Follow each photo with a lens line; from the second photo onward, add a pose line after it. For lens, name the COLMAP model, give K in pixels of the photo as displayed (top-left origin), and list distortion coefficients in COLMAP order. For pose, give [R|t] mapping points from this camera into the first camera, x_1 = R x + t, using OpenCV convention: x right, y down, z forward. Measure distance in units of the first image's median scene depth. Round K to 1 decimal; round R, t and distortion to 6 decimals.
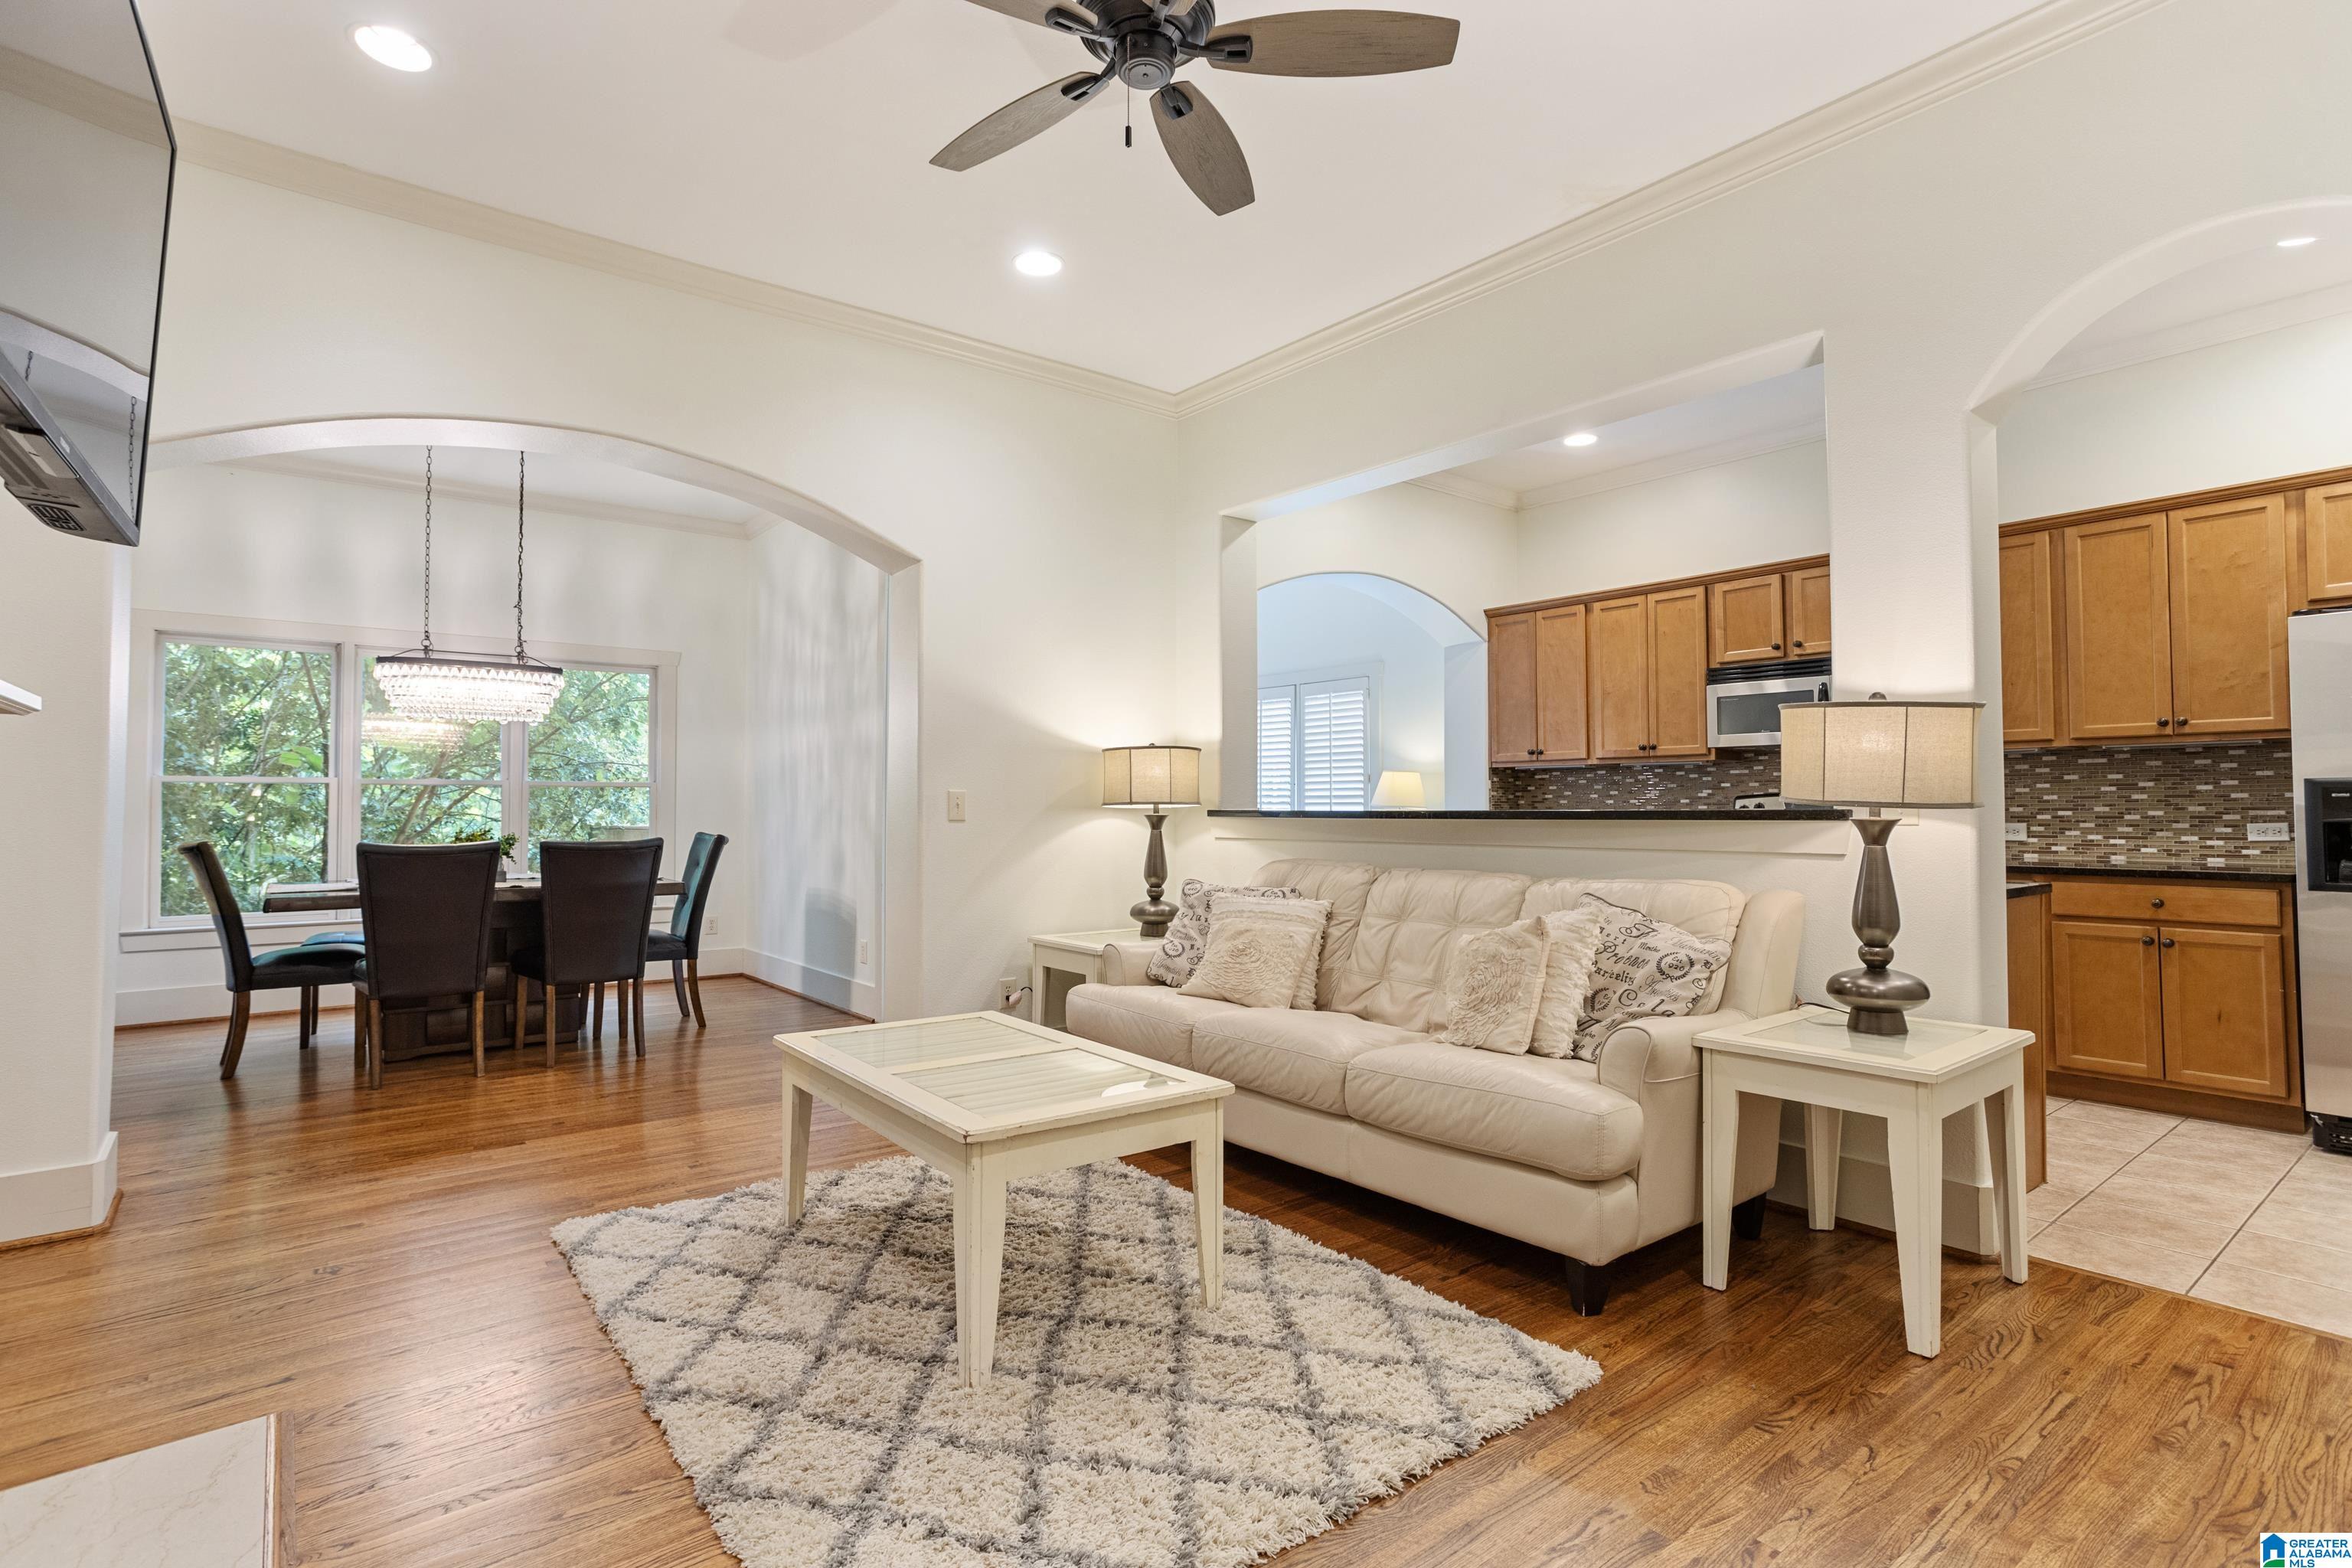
lens RADIAL K [[1148.6, 0, 1168.1], [0, 1148.6, 777.8], [0, 0, 1]] dist [-0.053685, 0.035542]
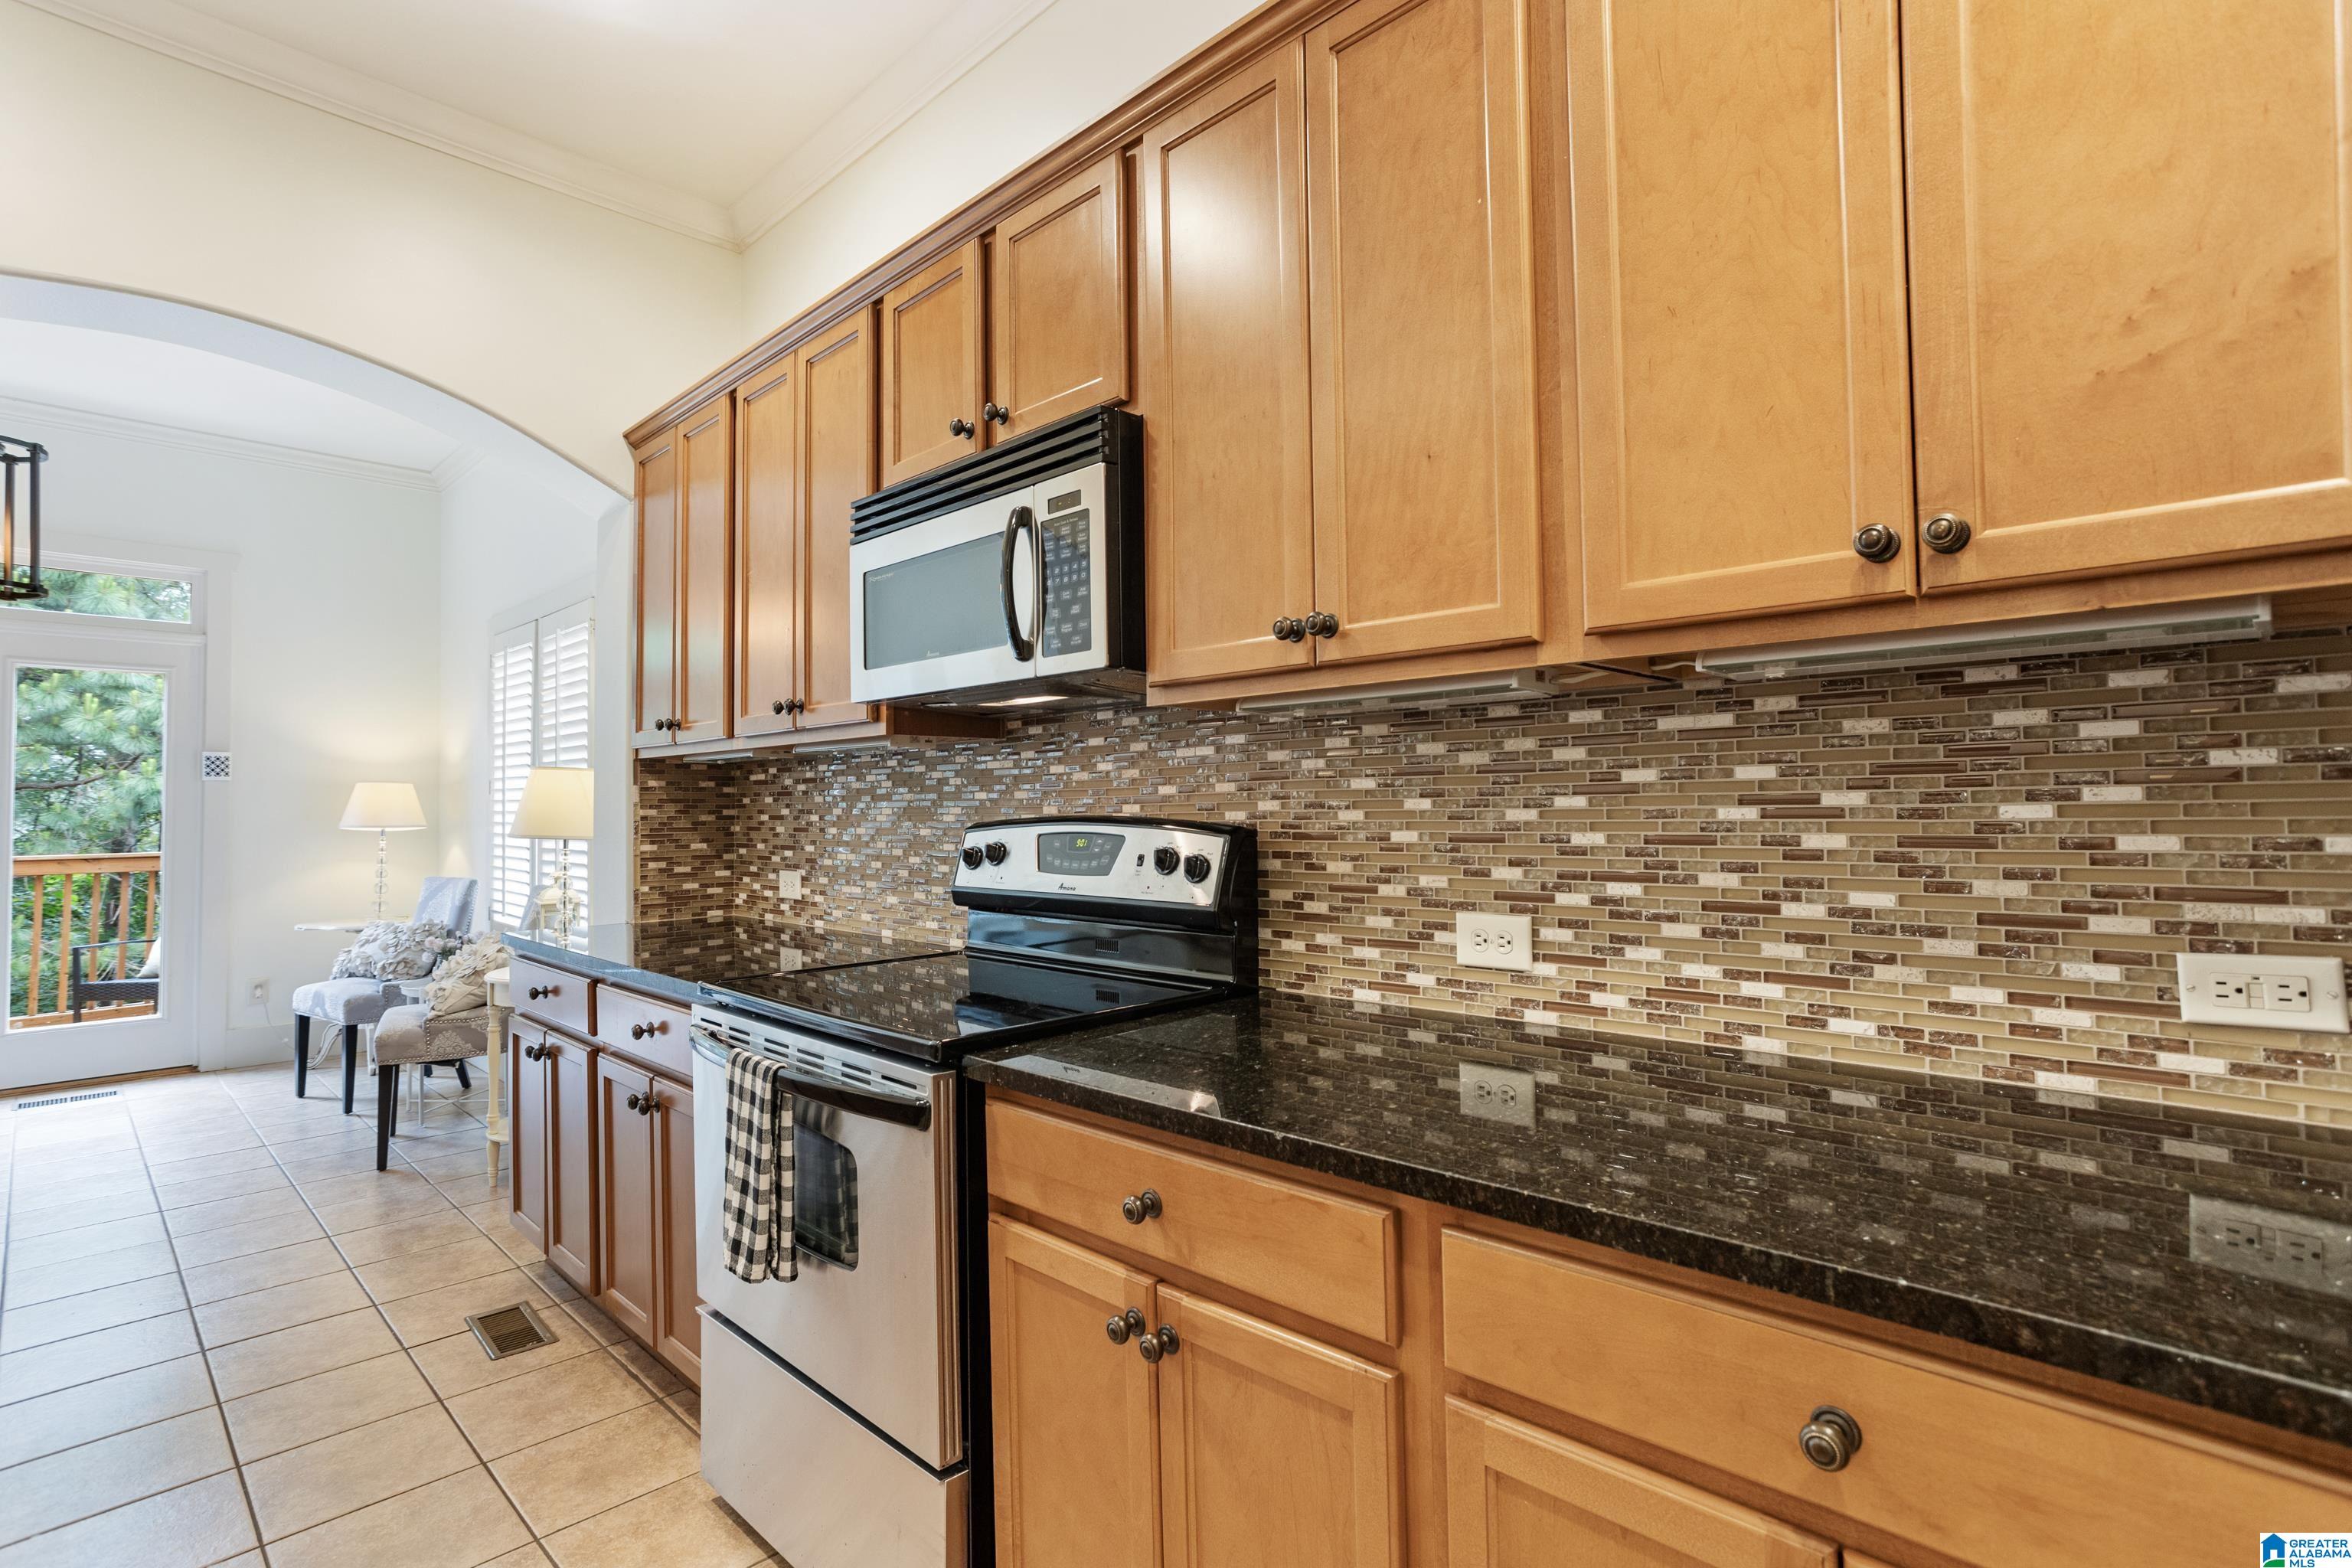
lens RADIAL K [[1148.6, 0, 1168.1], [0, 1148.6, 777.8], [0, 0, 1]] dist [-0.053685, 0.035542]
pose [[0.992905, -0.003035, 0.118871, 0.665345], [0.003017, 0.999995, 0.000332, -0.000386], [-0.118871, 0.000029, 0.992910, 0.735489]]
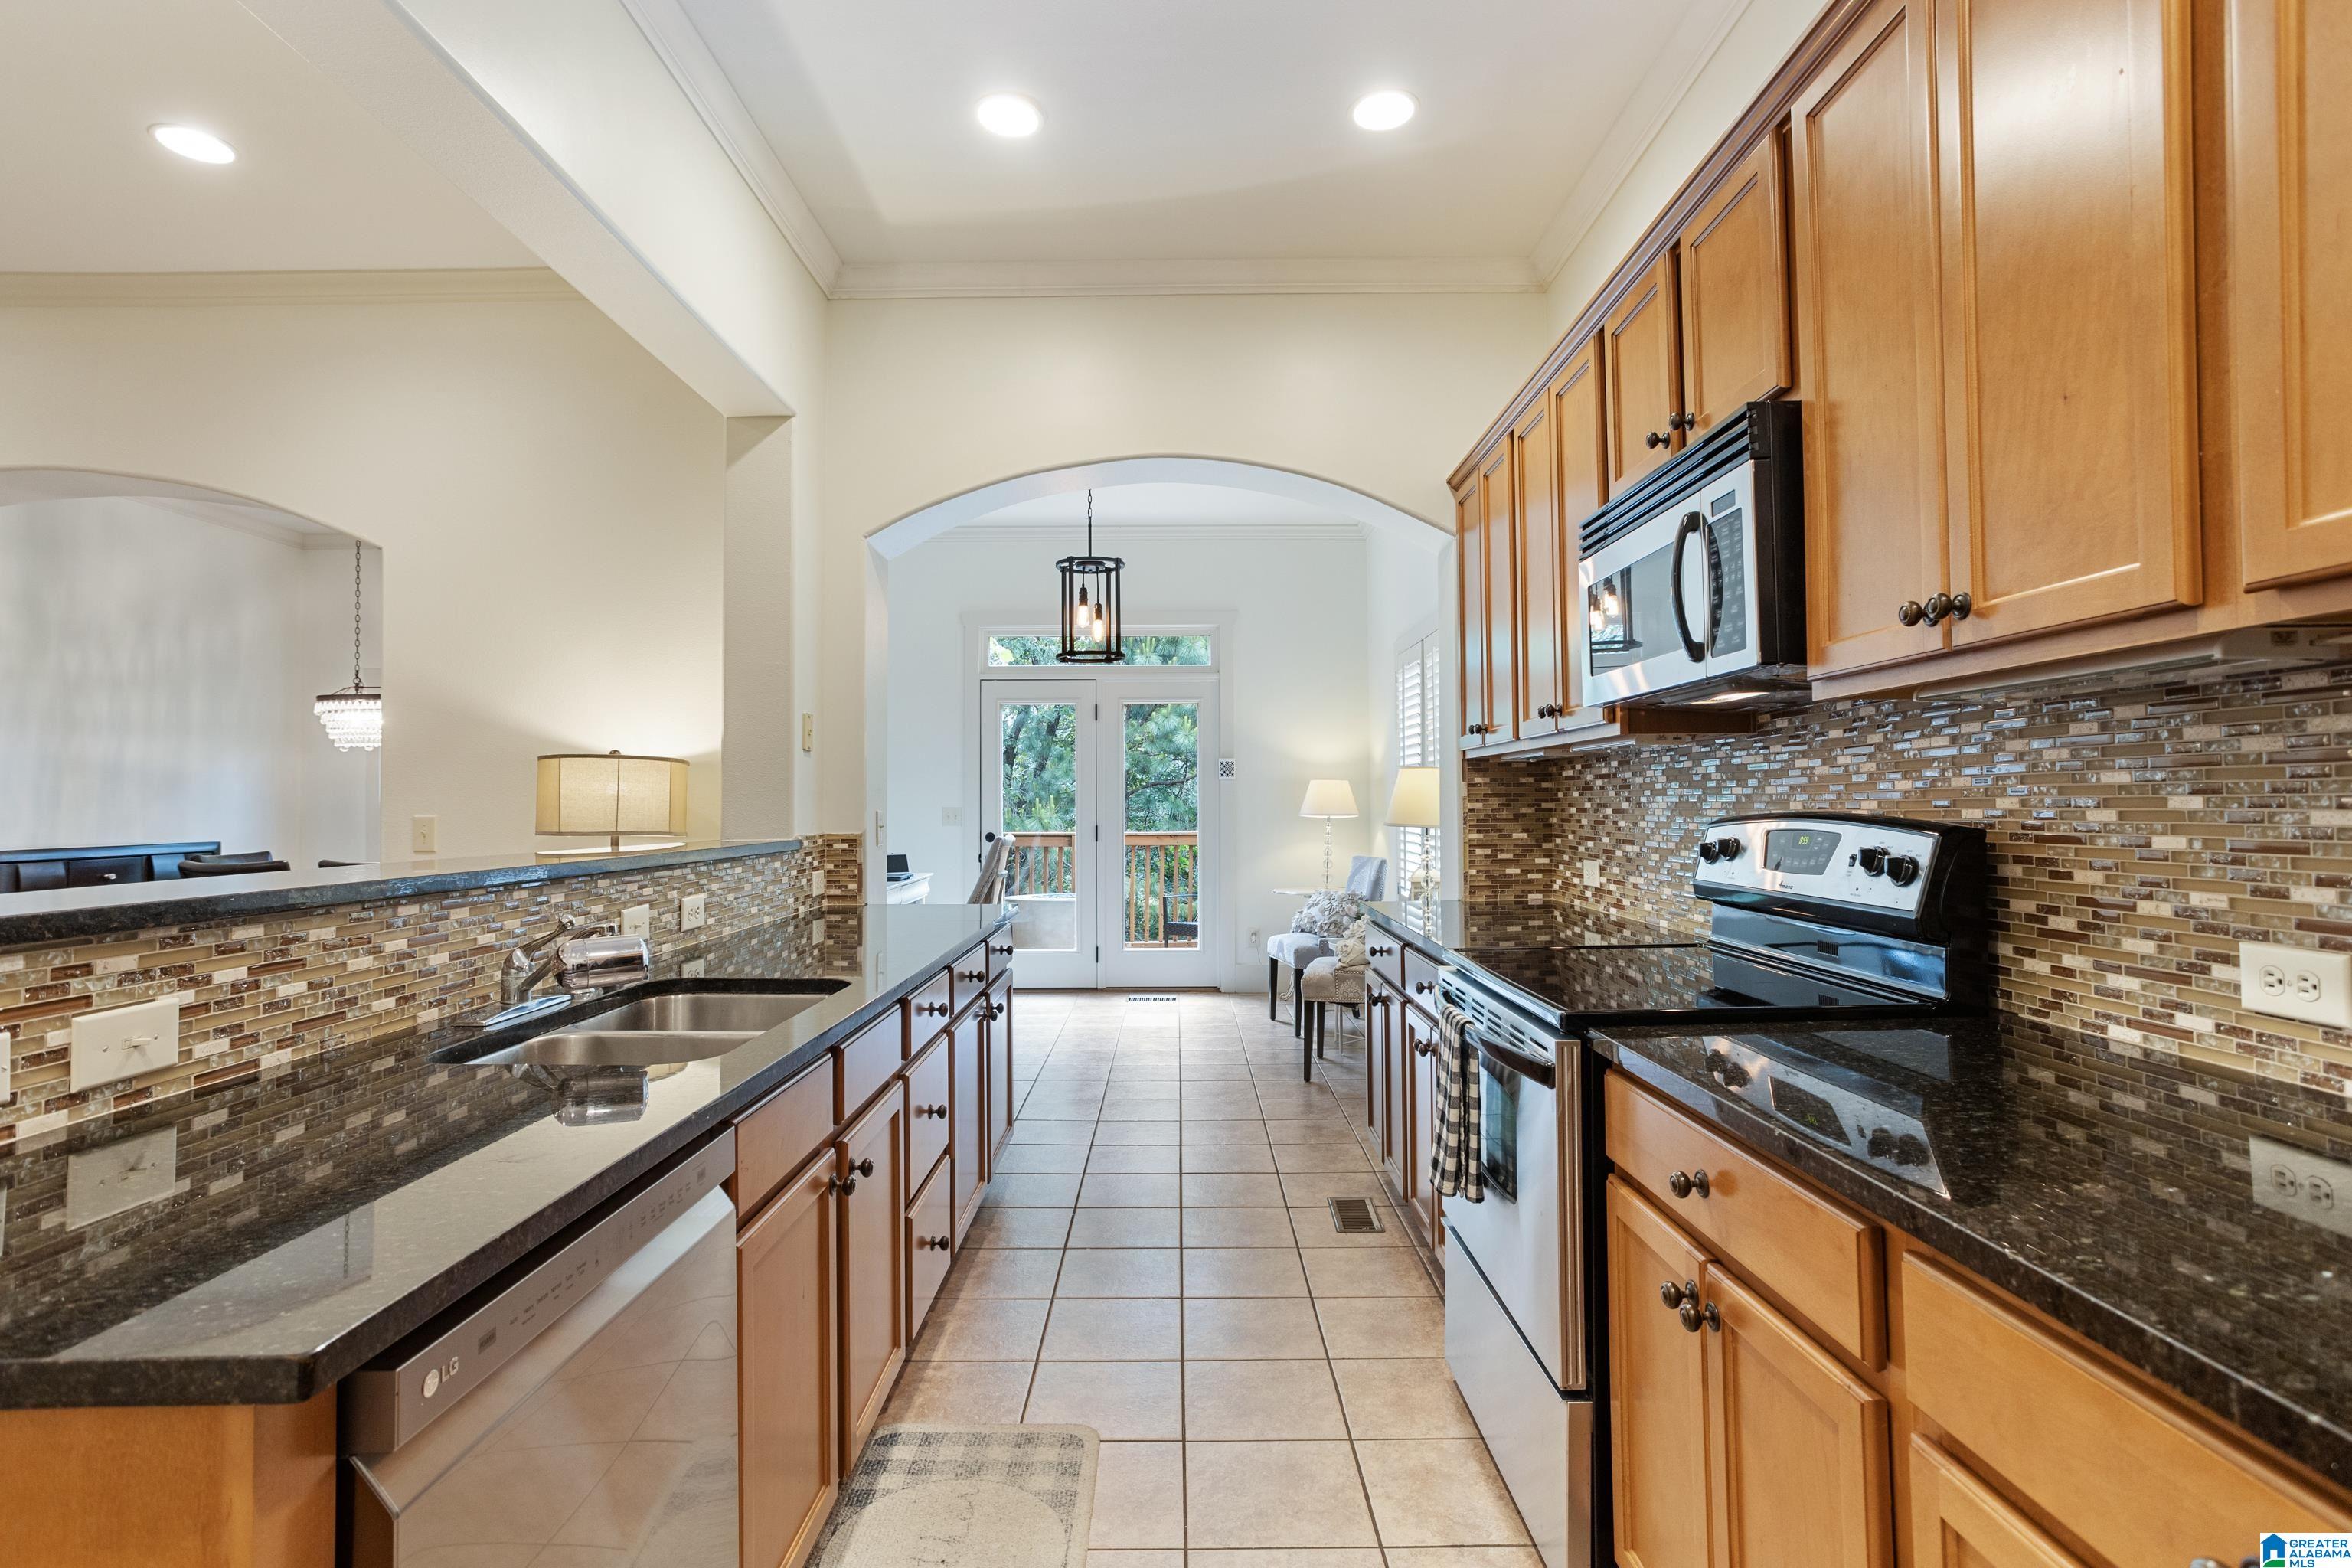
lens RADIAL K [[1148.6, 0, 1168.1], [0, 1148.6, 777.8], [0, 0, 1]] dist [-0.053685, 0.035542]
pose [[0.780461, -0.017314, -0.624964, 0.770605], [0.021683, 0.999765, -0.000619, -0.003599], [0.624828, -0.013068, 0.780653, 0.700685]]
